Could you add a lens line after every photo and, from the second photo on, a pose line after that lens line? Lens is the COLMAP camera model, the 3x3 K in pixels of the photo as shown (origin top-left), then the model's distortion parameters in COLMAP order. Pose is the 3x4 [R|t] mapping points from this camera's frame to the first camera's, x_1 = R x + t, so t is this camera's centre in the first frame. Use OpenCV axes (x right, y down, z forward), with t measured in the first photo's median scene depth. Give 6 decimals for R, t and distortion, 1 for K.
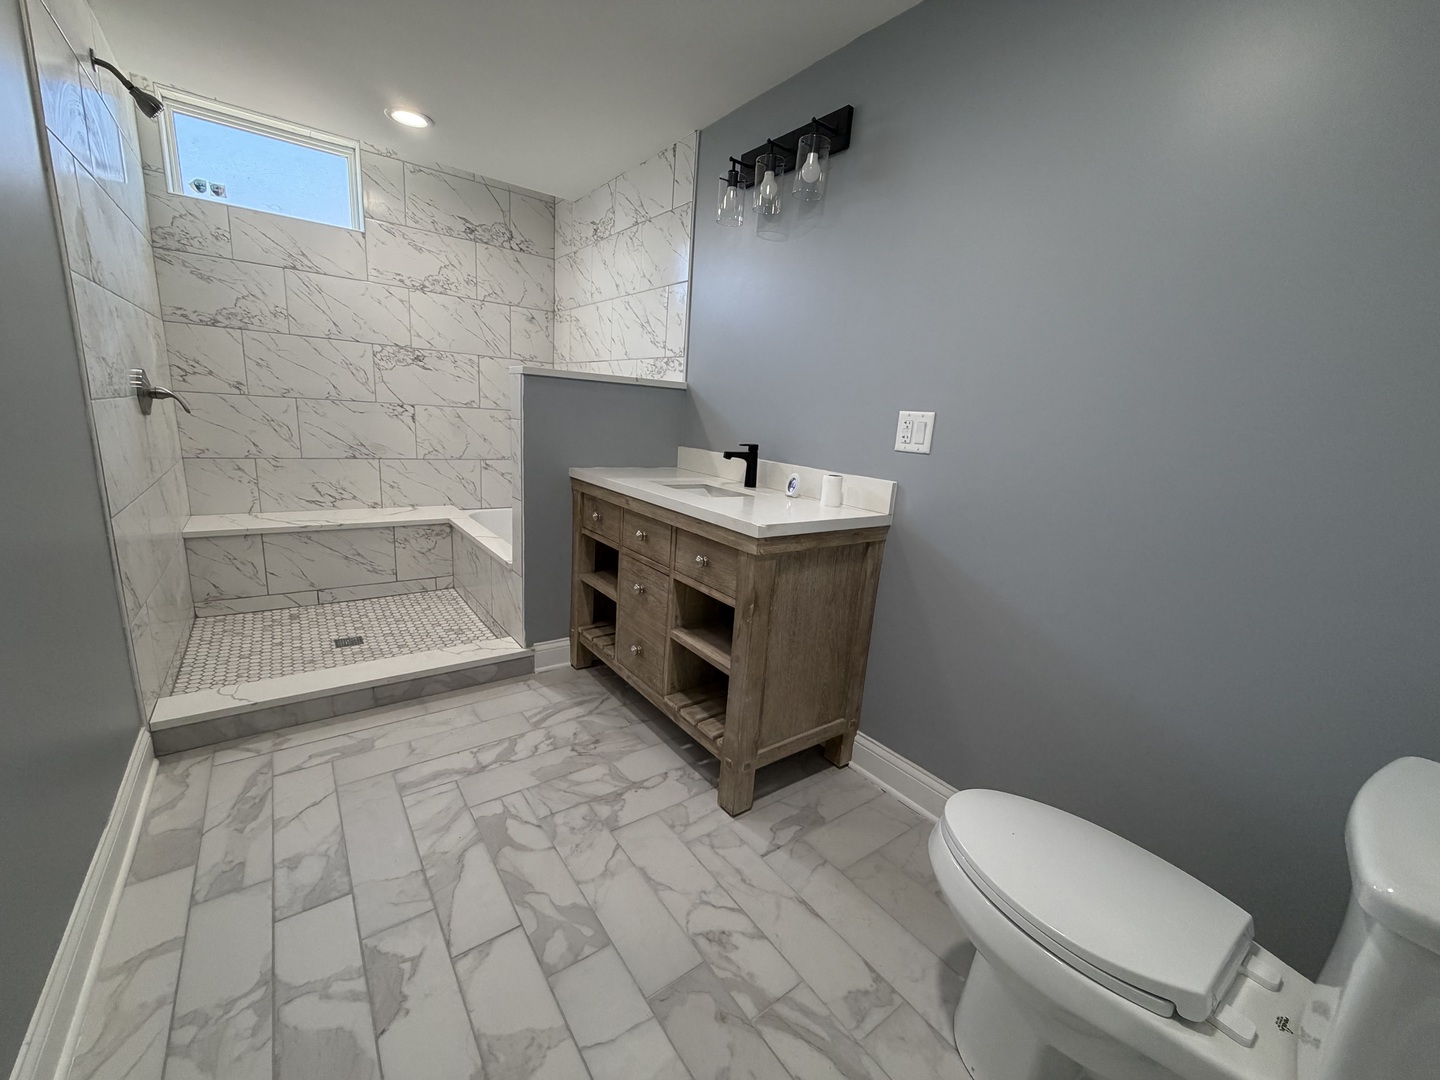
lens RADIAL K [[572.0, 0, 725.0], [0, 572.0, 543.4], [0, 0, 1]] dist [-0.003645, -0.000954]
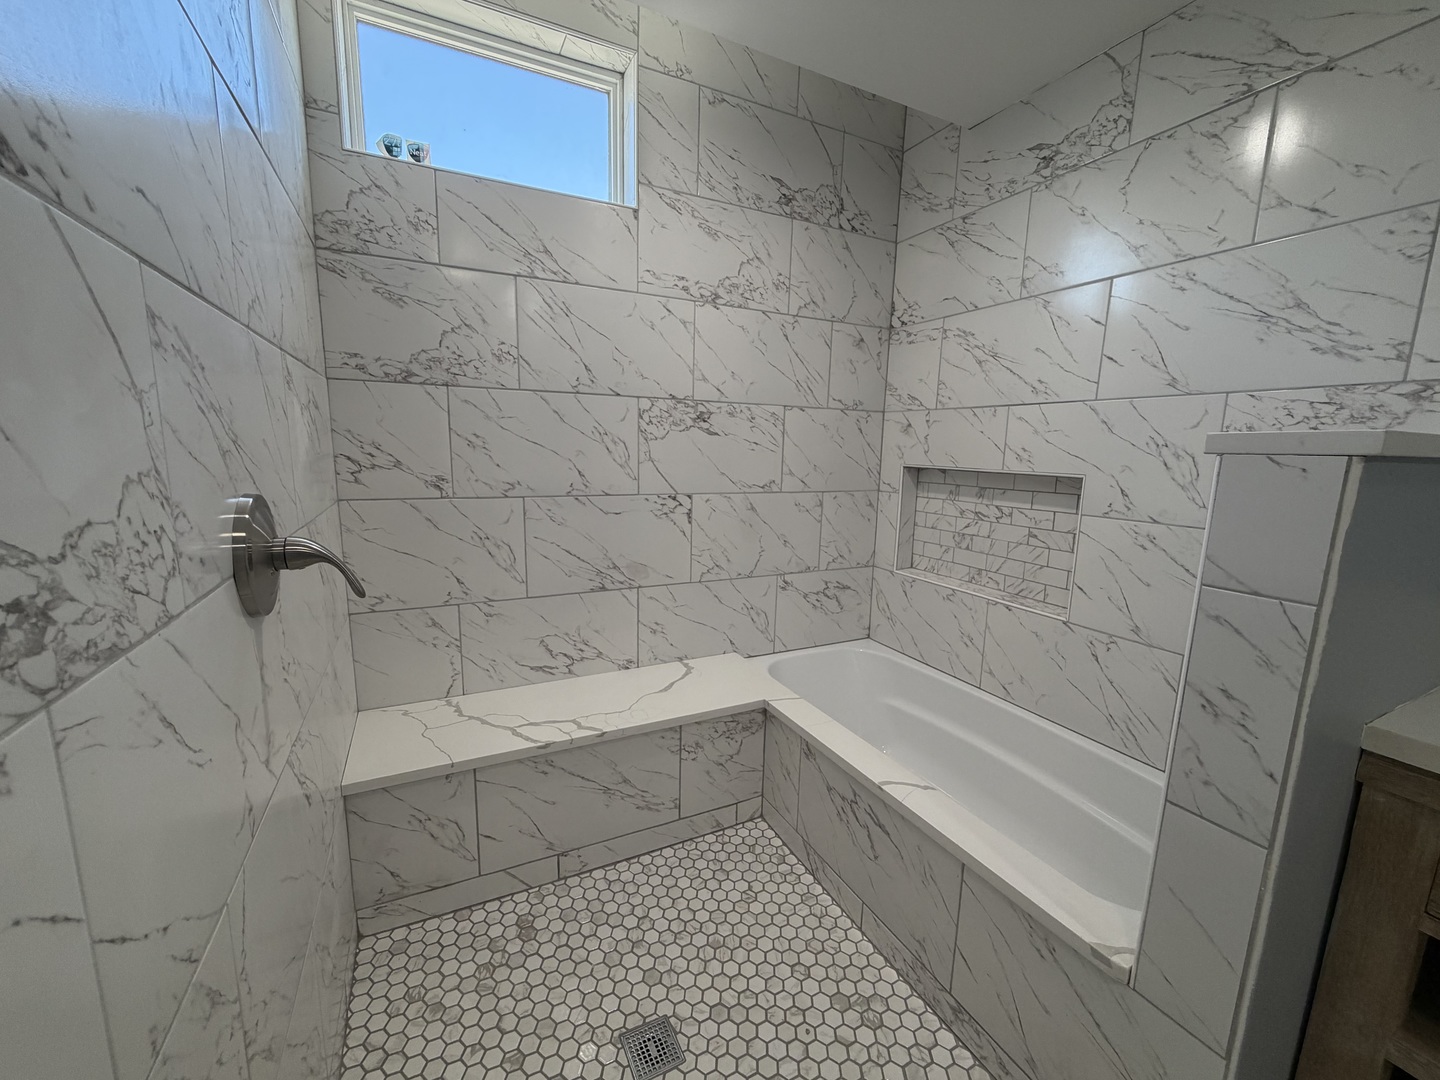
lens RADIAL K [[572.0, 0, 721.5], [0, 572.0, 540.9], [0, 0, 1]] dist [-0.003645, -0.000954]
pose [[0.982134, -0.018215, -0.187301, -0.483795], [0.005147, 0.997532, -0.070021, -0.182659], [0.188114, 0.067806, 0.979804, 0.511461]]
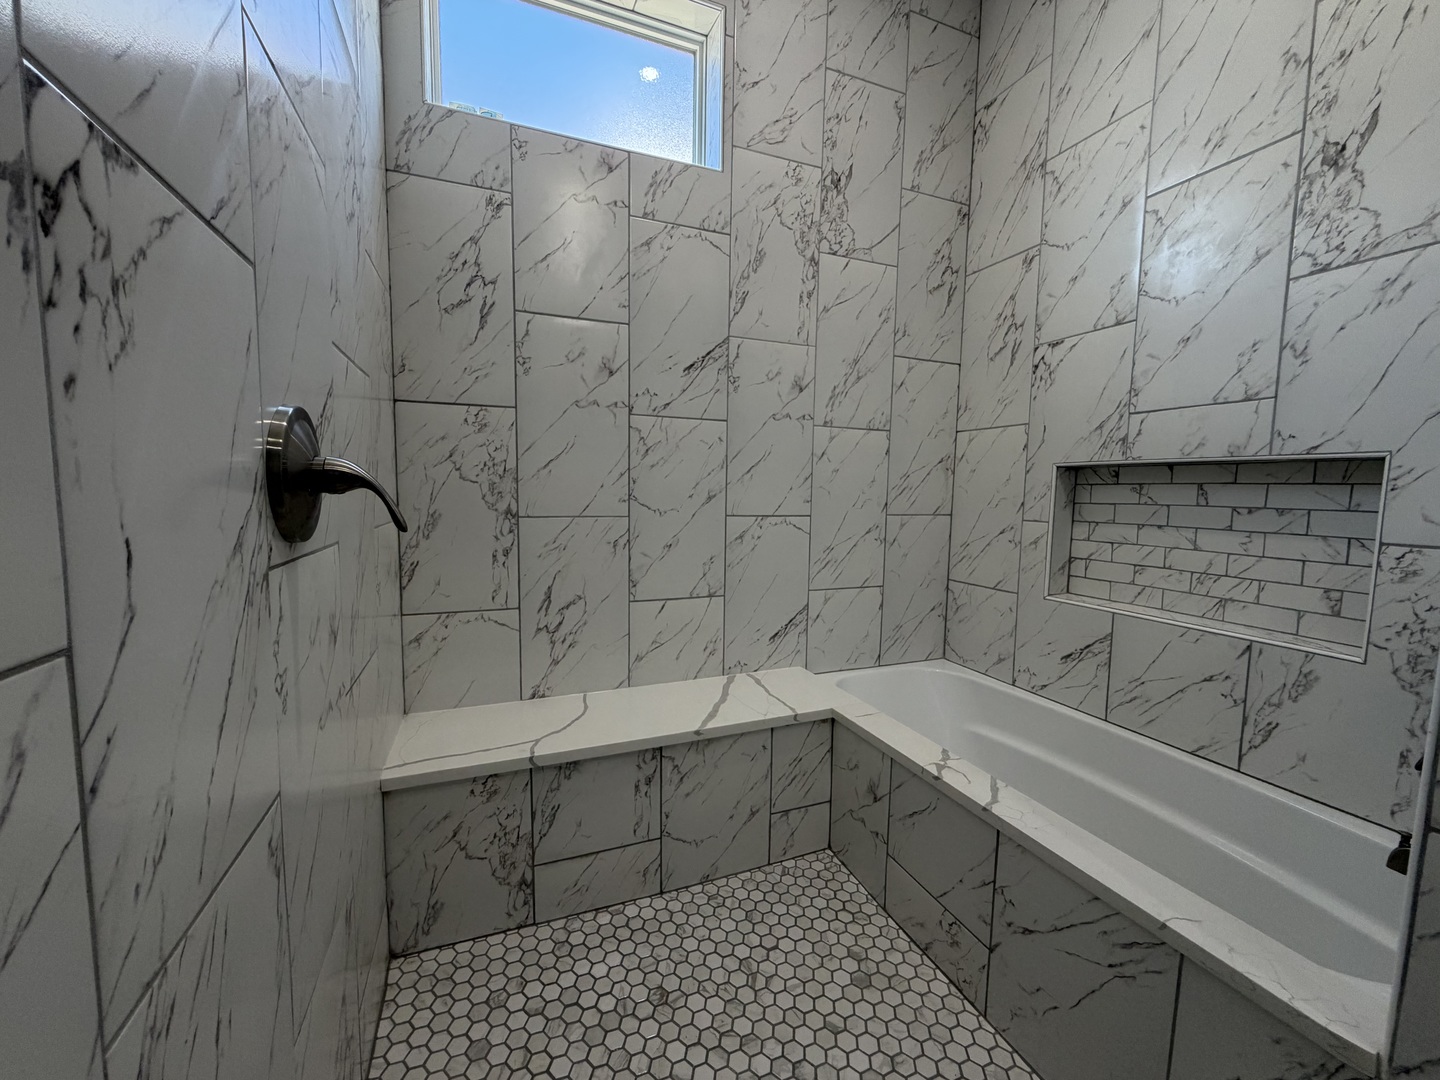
lens RADIAL K [[572.0, 0, 718.7], [0, 572.0, 539.2], [0, 0, 1]] dist [-0.003645, -0.000954]
pose [[0.961598, -0.021057, -0.273652, -0.507624], [-0.016414, 0.990856, -0.133921, -0.137712], [0.273969, 0.133270, 0.952460, 0.554284]]
